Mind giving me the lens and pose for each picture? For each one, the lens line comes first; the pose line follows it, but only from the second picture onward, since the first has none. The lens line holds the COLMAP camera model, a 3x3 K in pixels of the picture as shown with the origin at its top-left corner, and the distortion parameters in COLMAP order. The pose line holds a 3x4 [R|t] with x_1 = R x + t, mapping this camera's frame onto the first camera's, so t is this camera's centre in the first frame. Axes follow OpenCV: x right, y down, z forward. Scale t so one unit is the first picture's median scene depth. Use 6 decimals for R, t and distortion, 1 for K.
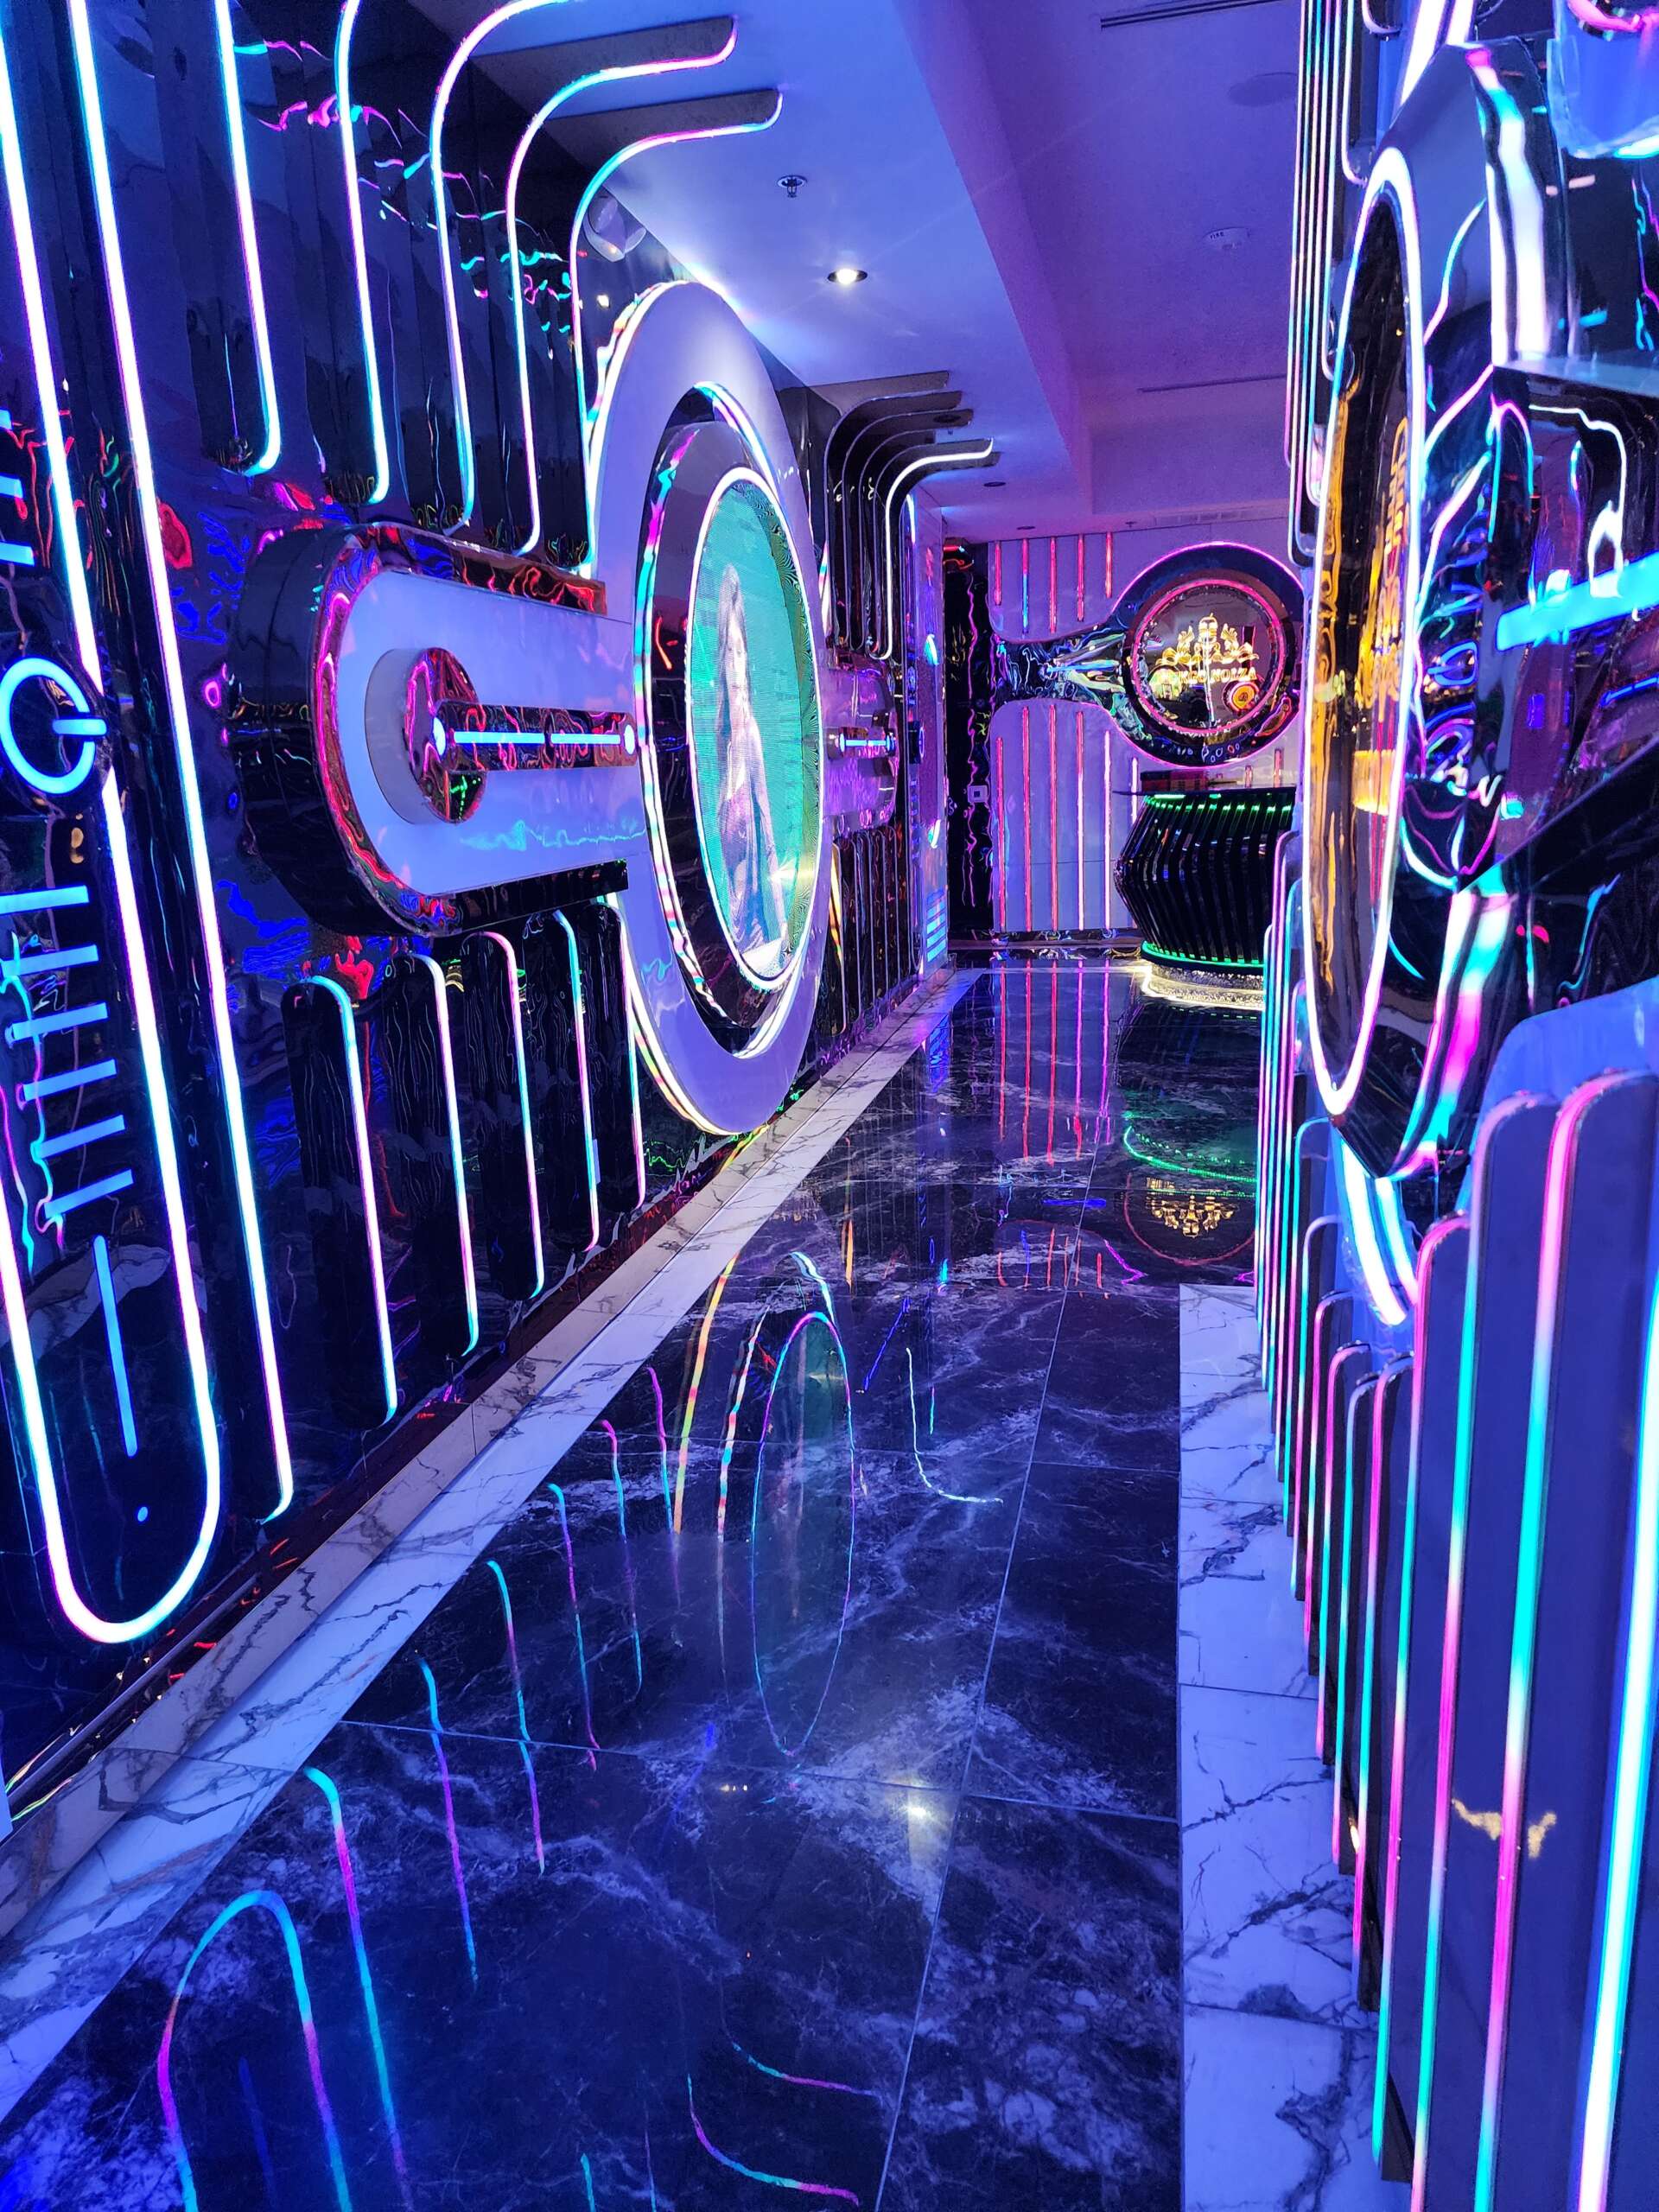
lens RADIAL K [[1463.5, 0, 830.2], [0, 1463.5, 1108.1], [0, 0, 1]] dist [0.063269, -0.038422]
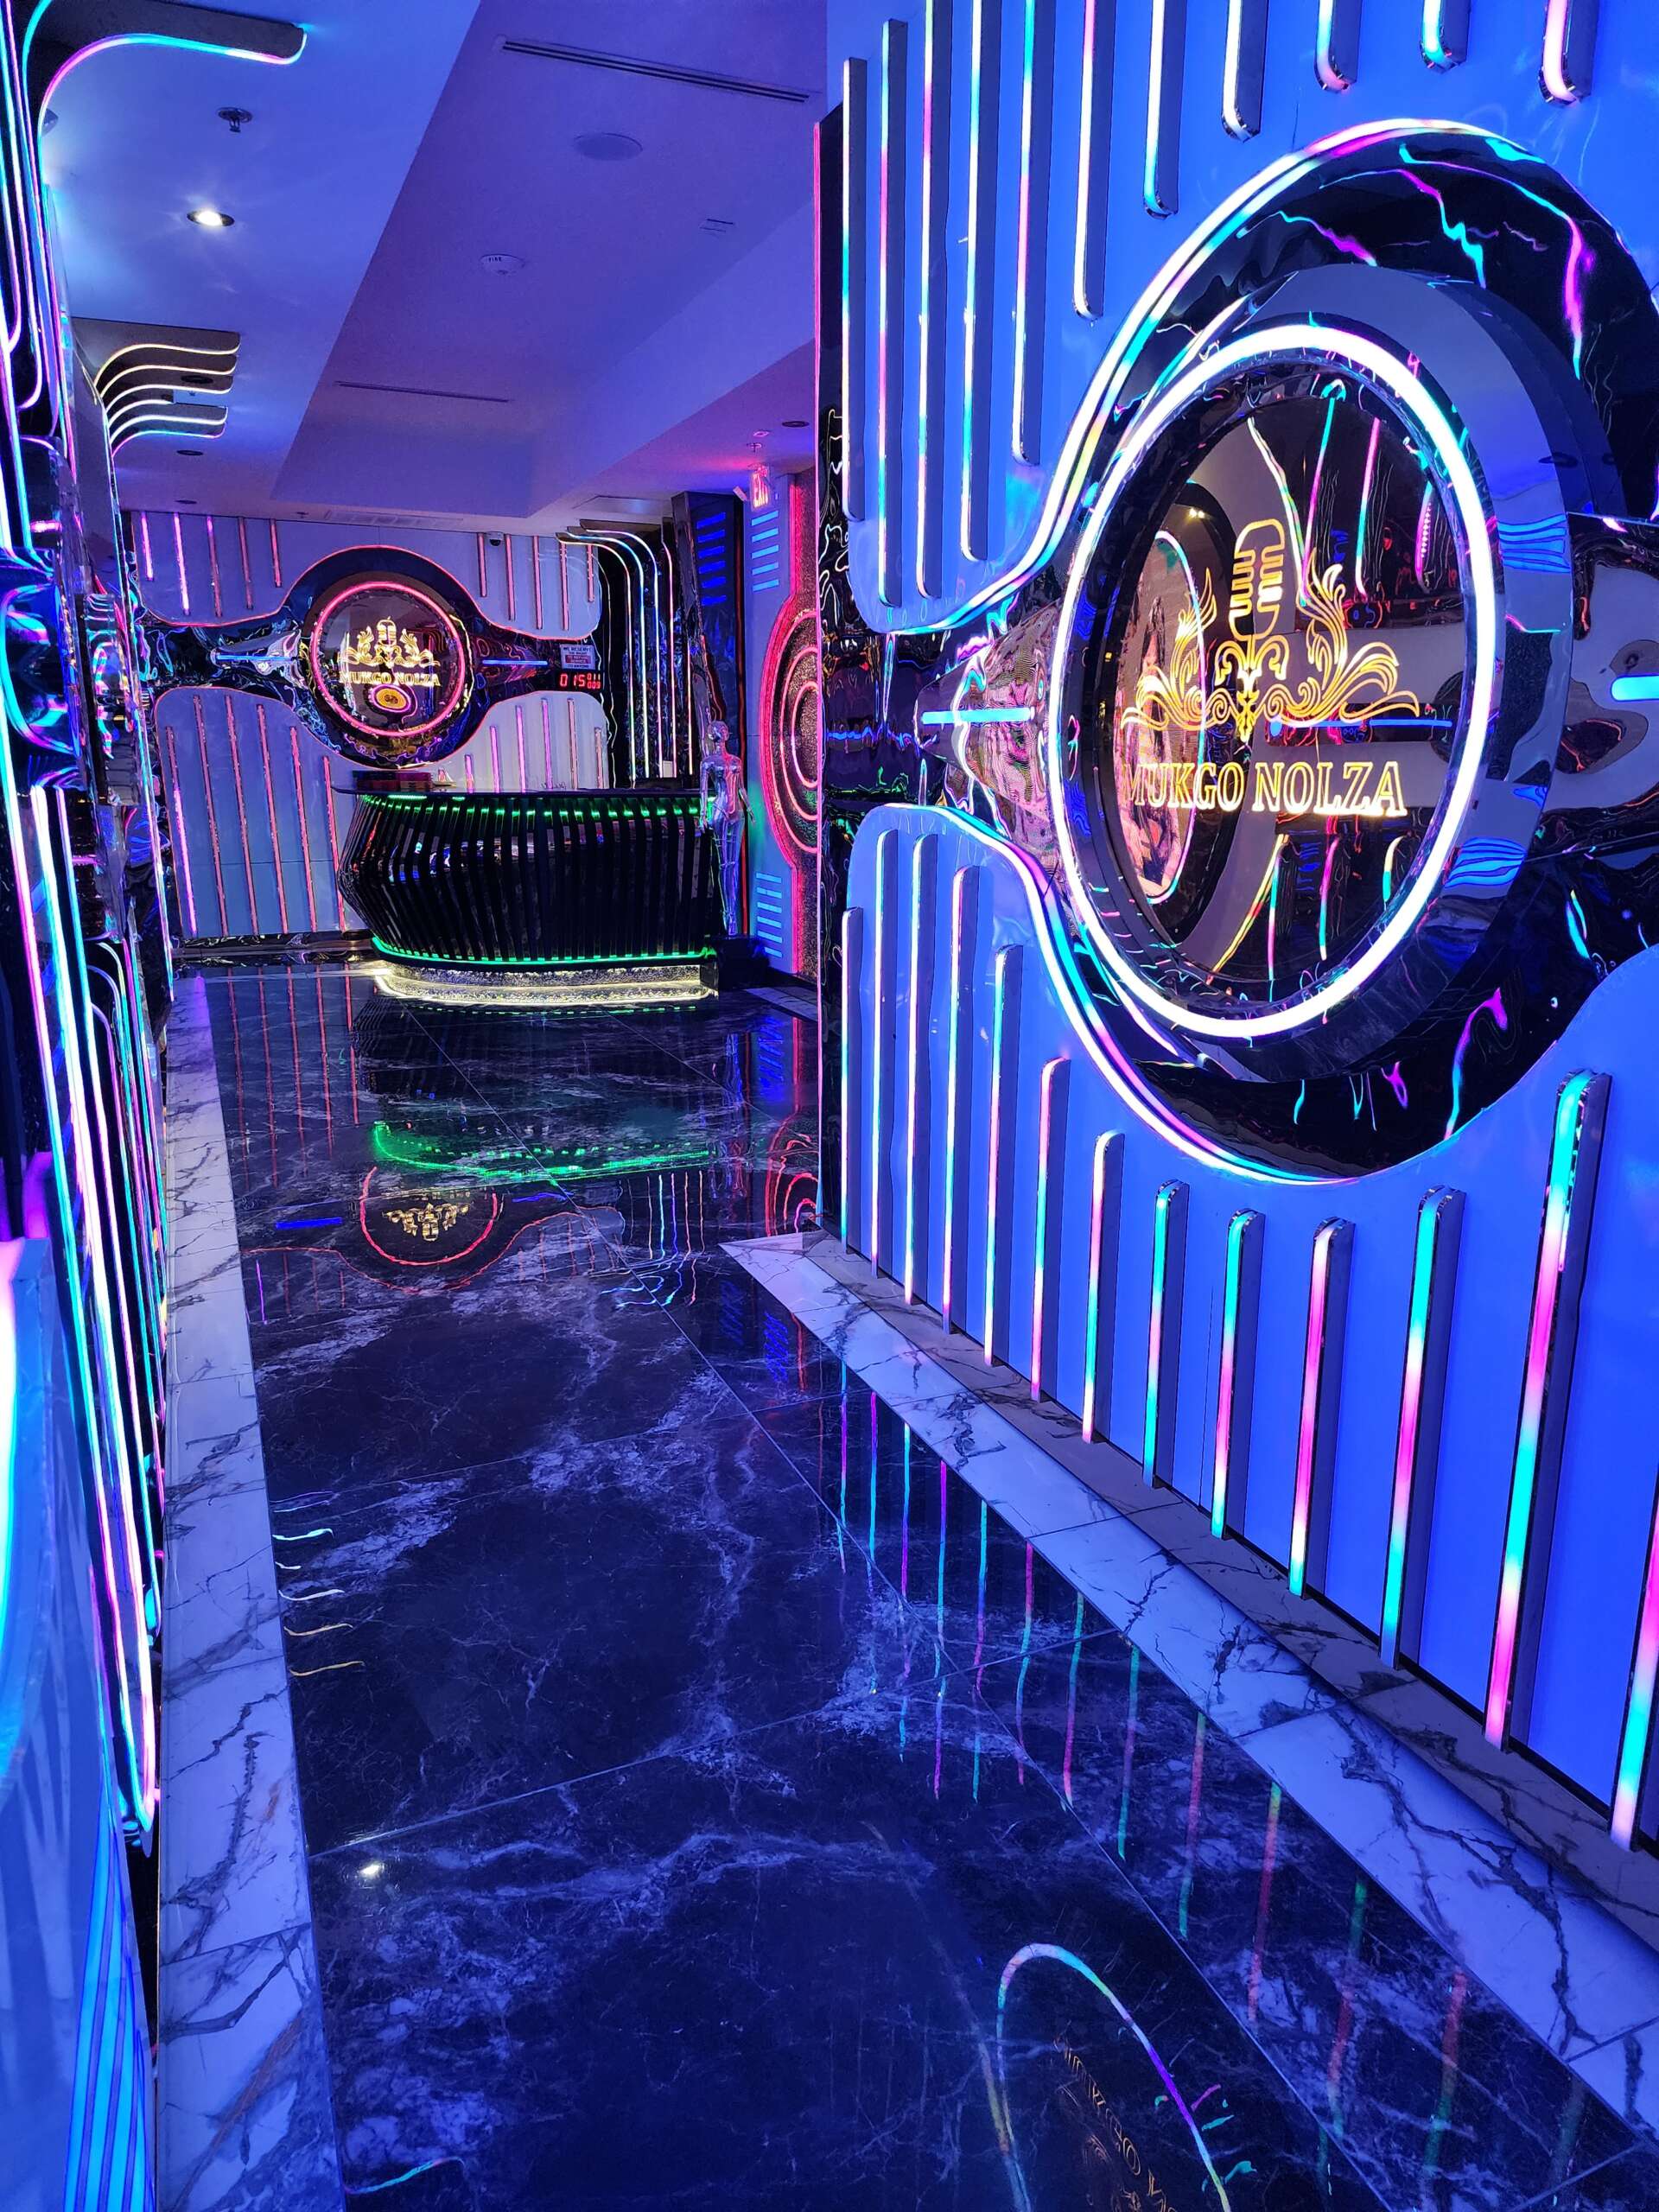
lens RADIAL K [[1463.5, 0, 837.7], [0, 1463.5, 1098.0], [0, 0, 1]] dist [0.063269, -0.038422]
pose [[0.806568, -0.103259, 0.582053, -0.281645], [0.109354, 0.993695, 0.024751, -0.004443], [-0.580939, 0.043686, 0.812774, 0.056860]]
